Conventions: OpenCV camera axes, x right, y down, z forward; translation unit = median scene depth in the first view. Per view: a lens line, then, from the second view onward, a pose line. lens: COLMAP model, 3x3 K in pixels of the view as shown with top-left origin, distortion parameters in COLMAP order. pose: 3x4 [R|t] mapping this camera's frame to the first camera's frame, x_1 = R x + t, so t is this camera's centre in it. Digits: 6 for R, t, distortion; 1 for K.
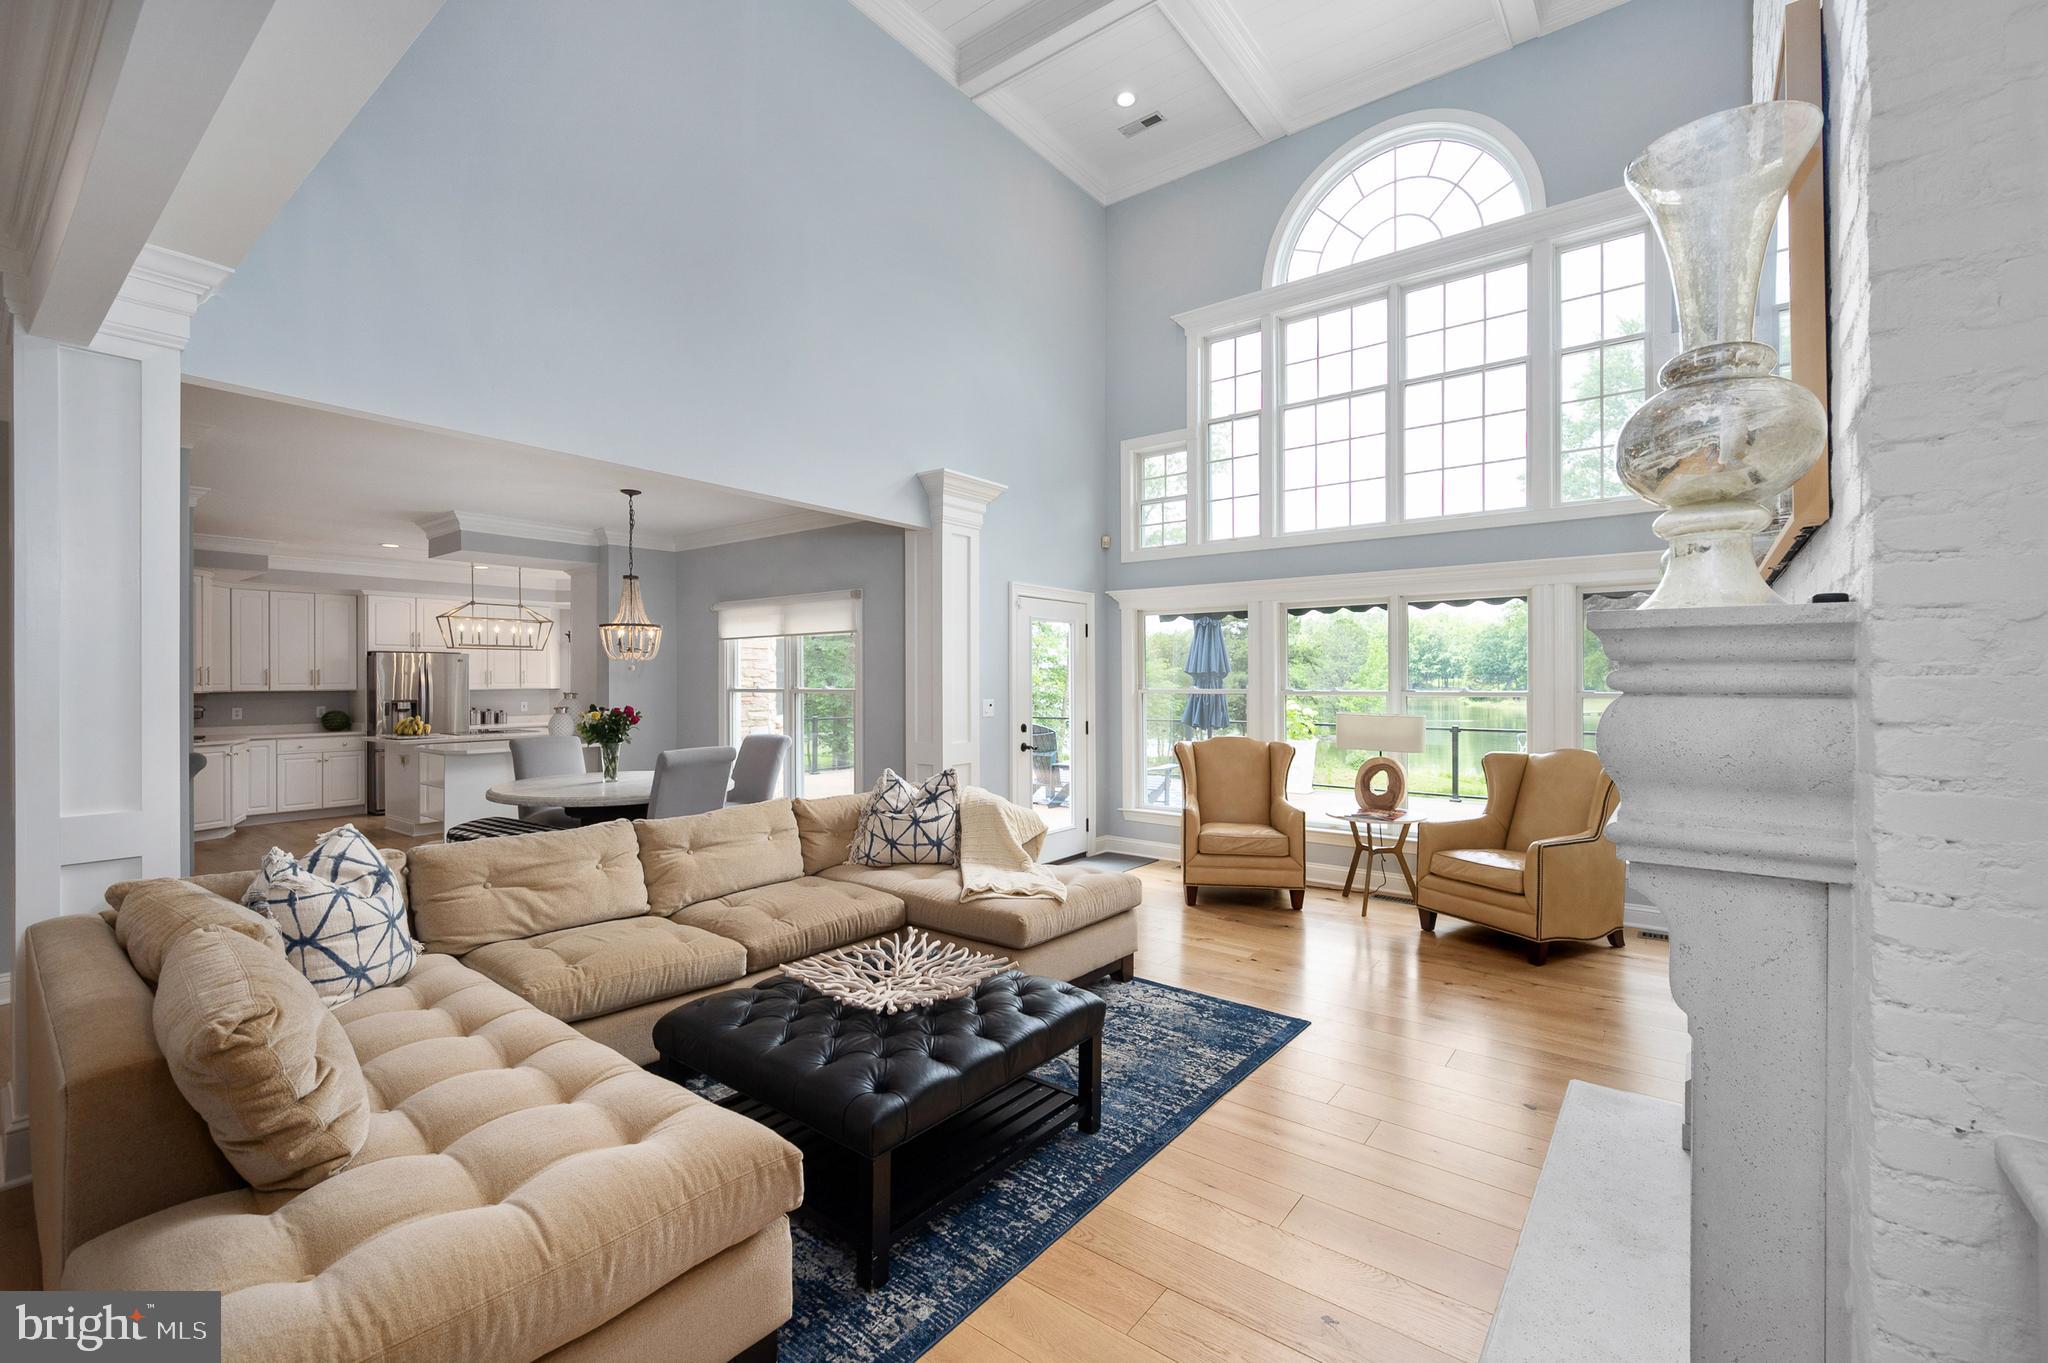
lens RADIAL K [[853.2, 0, 1013.4], [0, 853.2, 682.8], [0, 0, 1]] dist [-0.001086, 0.000026]
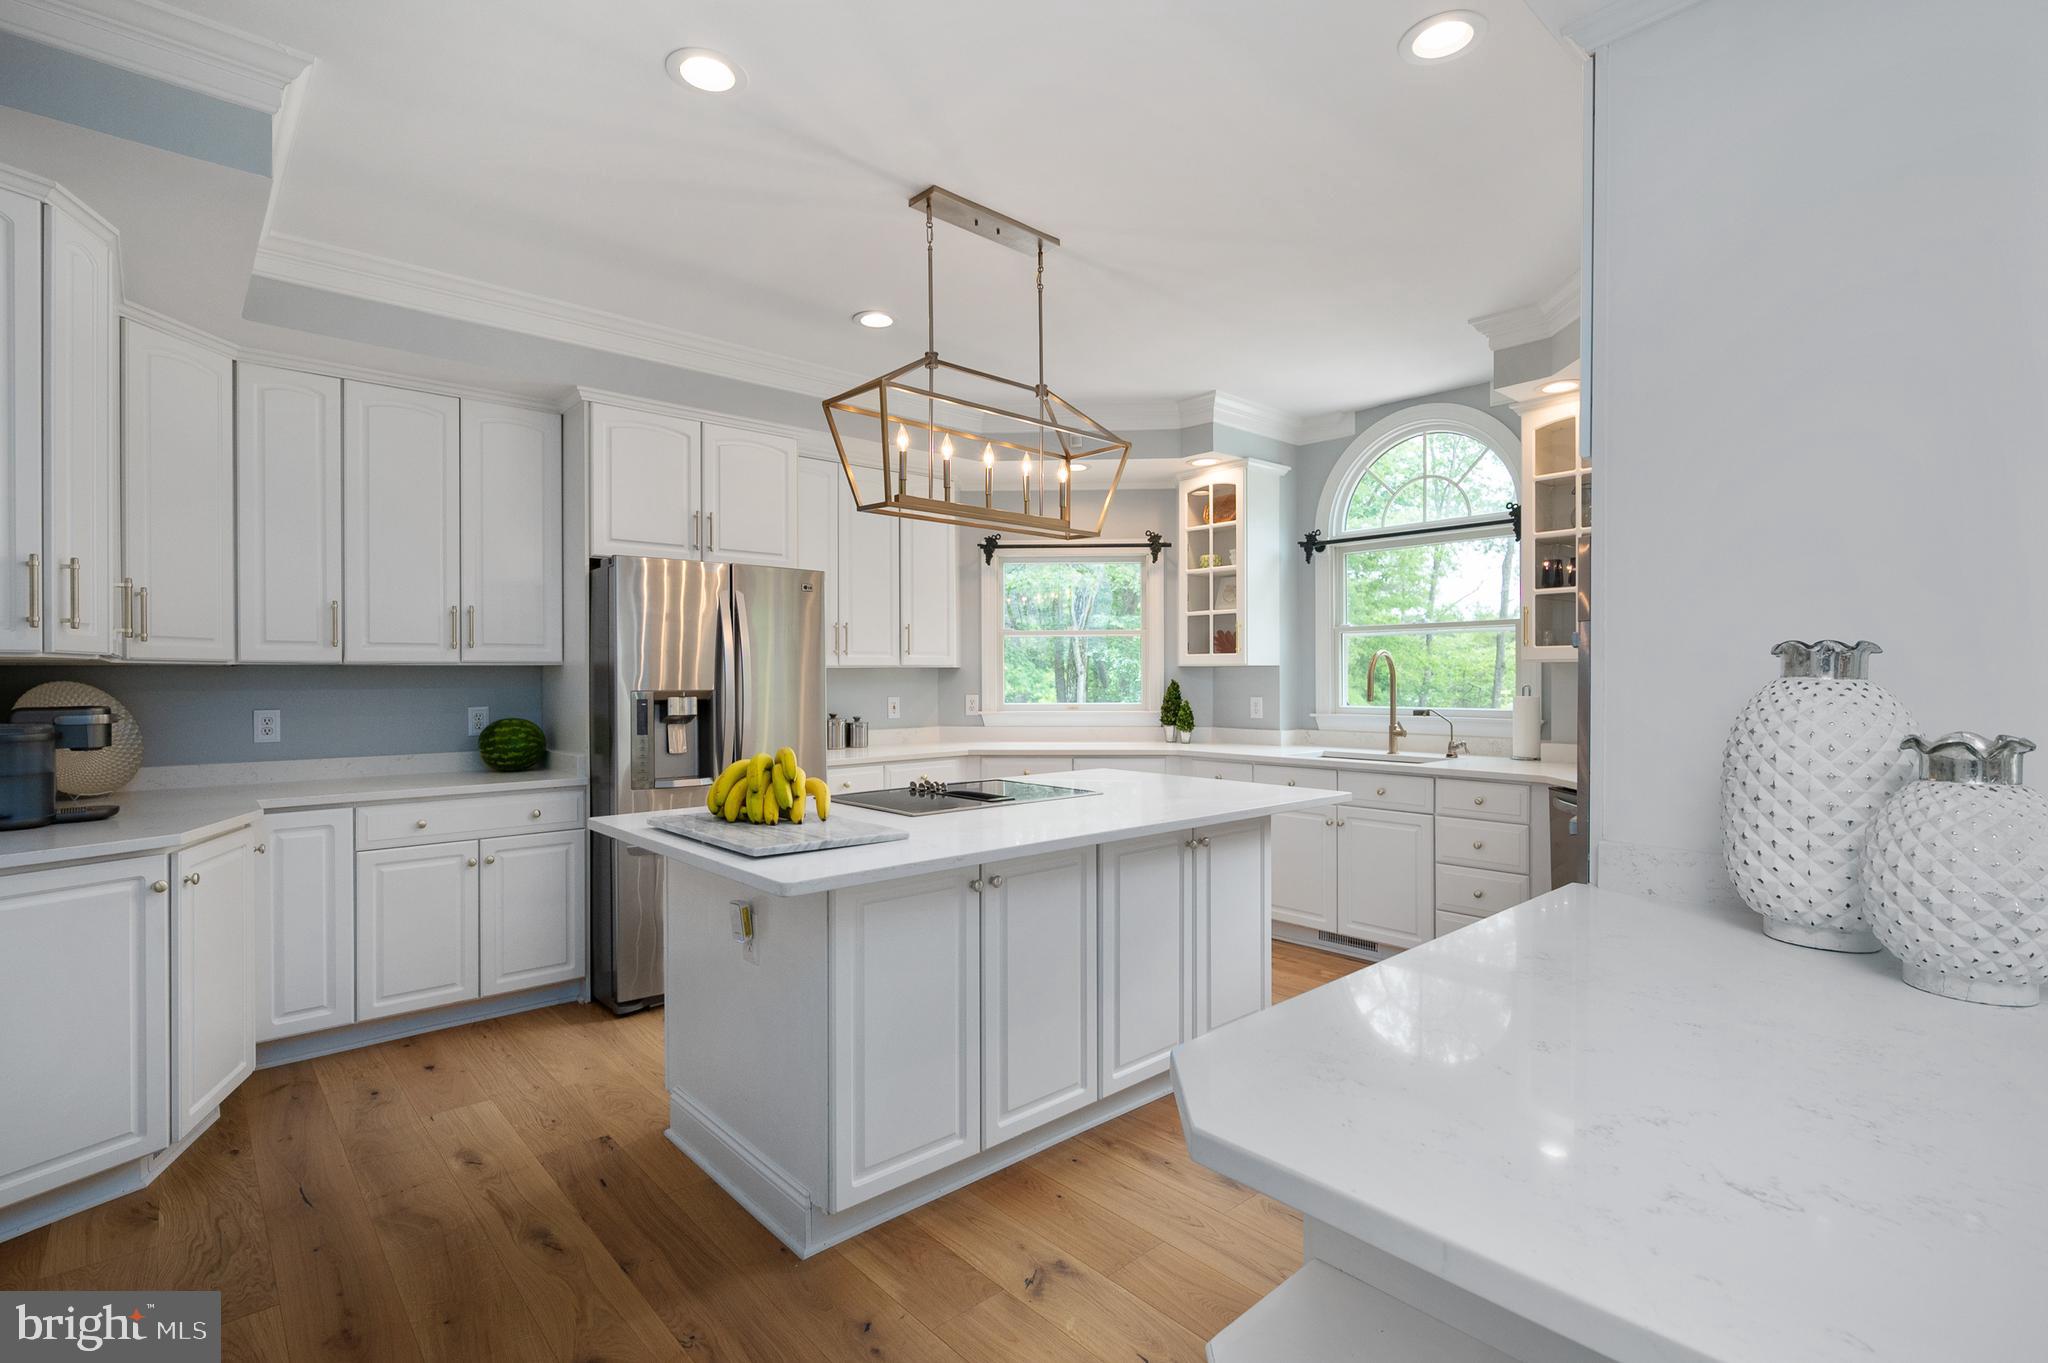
lens RADIAL K [[953.4, 0, 1028.2], [0, 953.4, 683.1], [0, 0, 1]] dist [0.005542, 0.000455]
pose [[0.984819, 0.002277, -0.173569, -0.506730], [-0.001581, 0.999990, 0.004147, 0.015140], [0.173577, -0.003810, 0.984813, 0.636222]]
